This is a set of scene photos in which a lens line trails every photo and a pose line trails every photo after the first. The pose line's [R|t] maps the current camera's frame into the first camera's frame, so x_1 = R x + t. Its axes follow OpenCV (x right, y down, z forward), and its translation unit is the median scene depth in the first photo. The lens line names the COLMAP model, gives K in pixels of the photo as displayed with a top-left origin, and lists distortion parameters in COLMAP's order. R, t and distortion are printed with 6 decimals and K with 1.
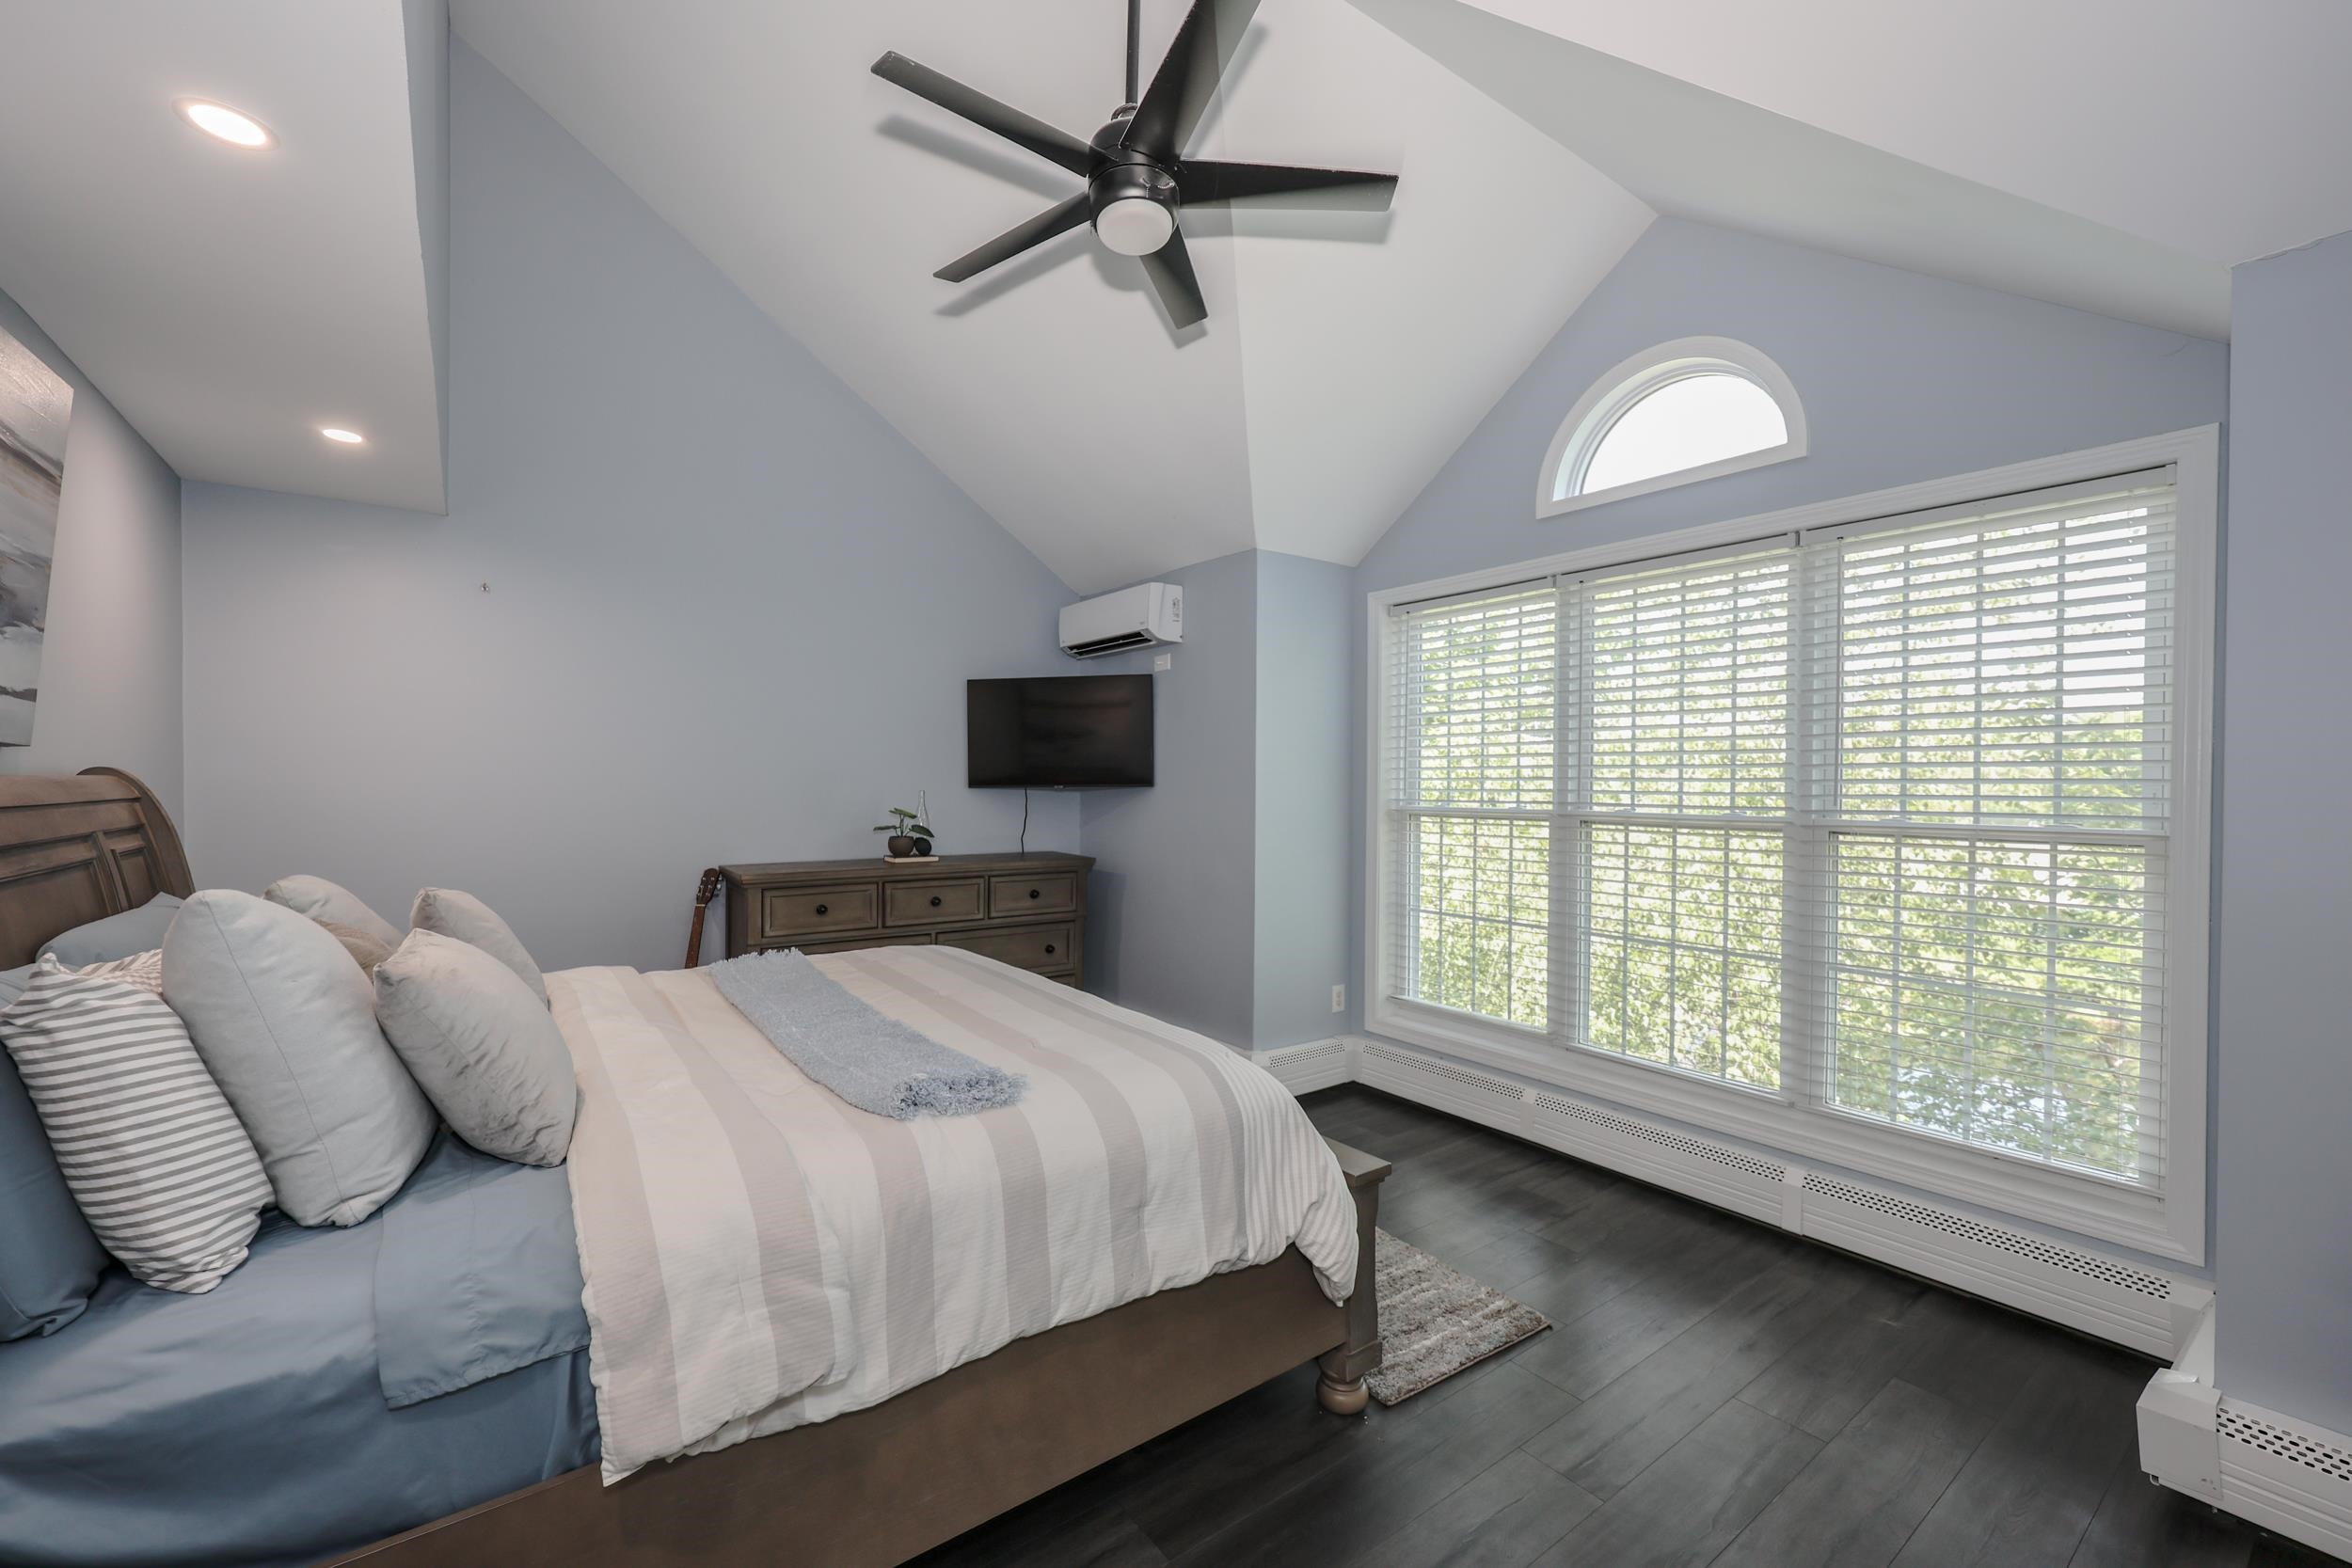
lens RADIAL K [[942.6, 0, 1169.7], [0, 942.6, 790.4], [0, 0, 1]] dist [0.003688, -0.000101]
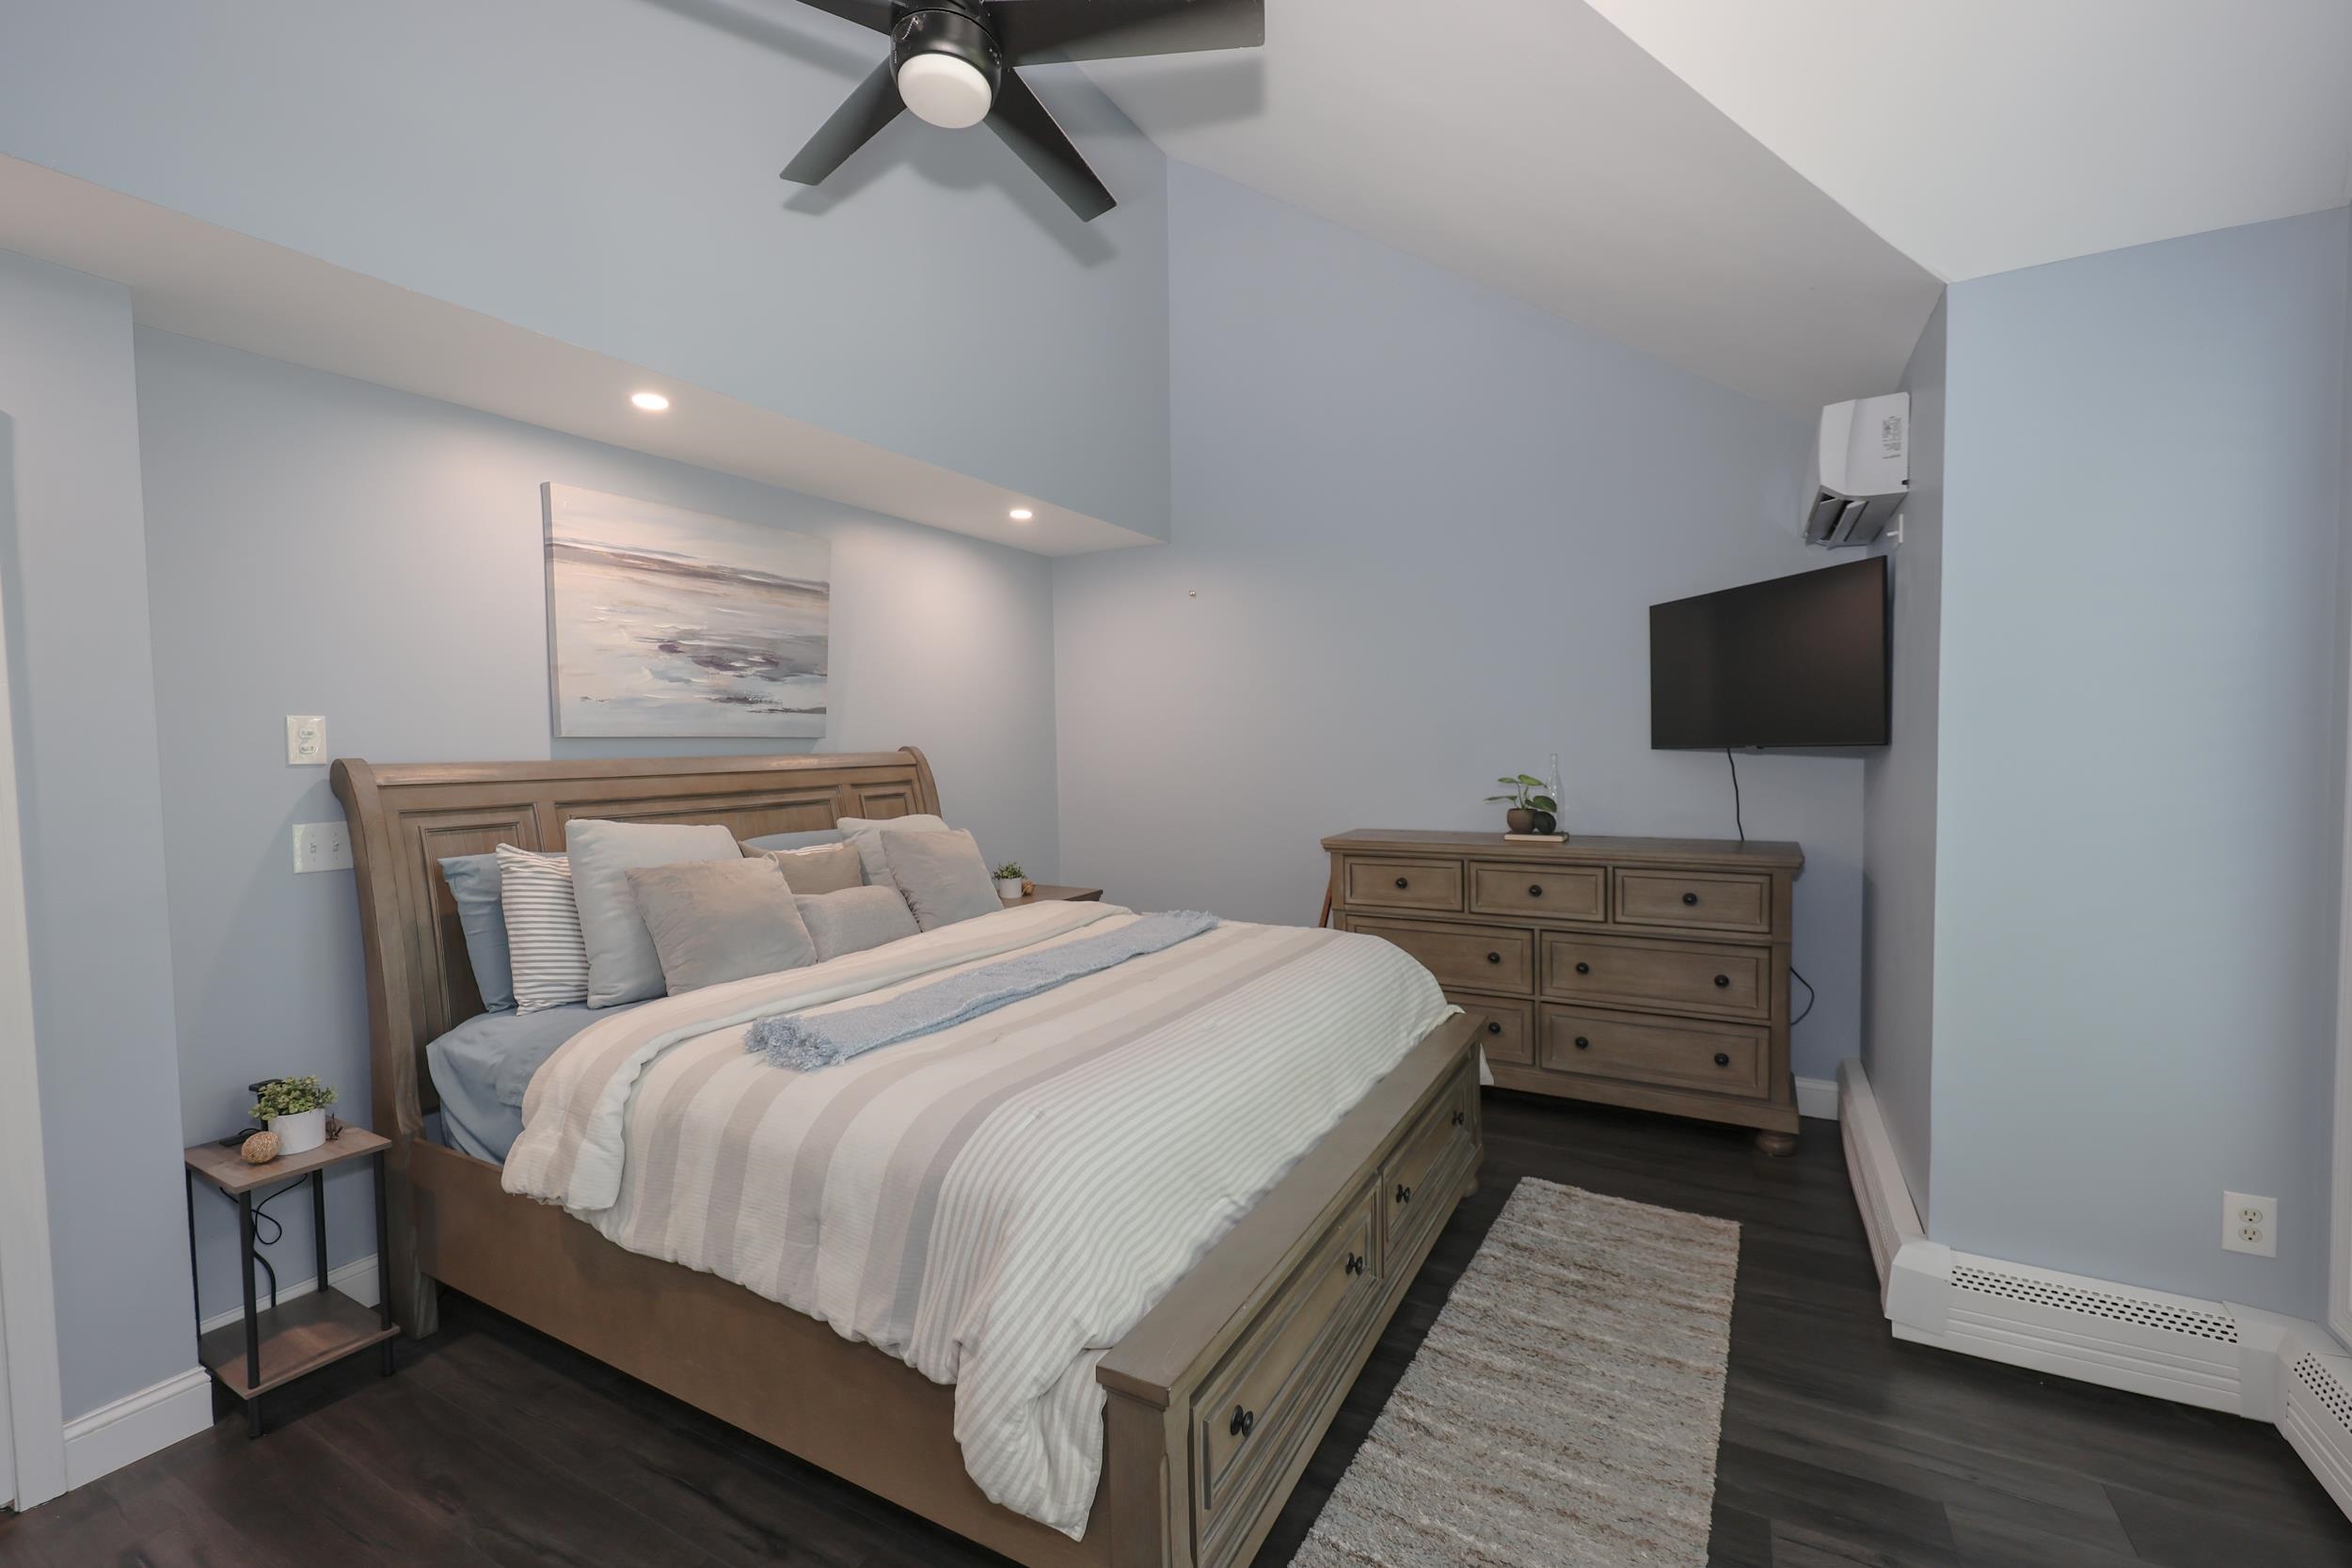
lens RADIAL K [[992.5, 0, 1194.3], [0, 992.5, 777.7], [0, 0, 1]] dist [0.001874, 0.000214]
pose [[0.425176, 0.020046, -0.904889, 0.393582], [0.011113, 0.999564, 0.027365, -0.006218], [0.905043, -0.021691, 0.424768, 0.366542]]
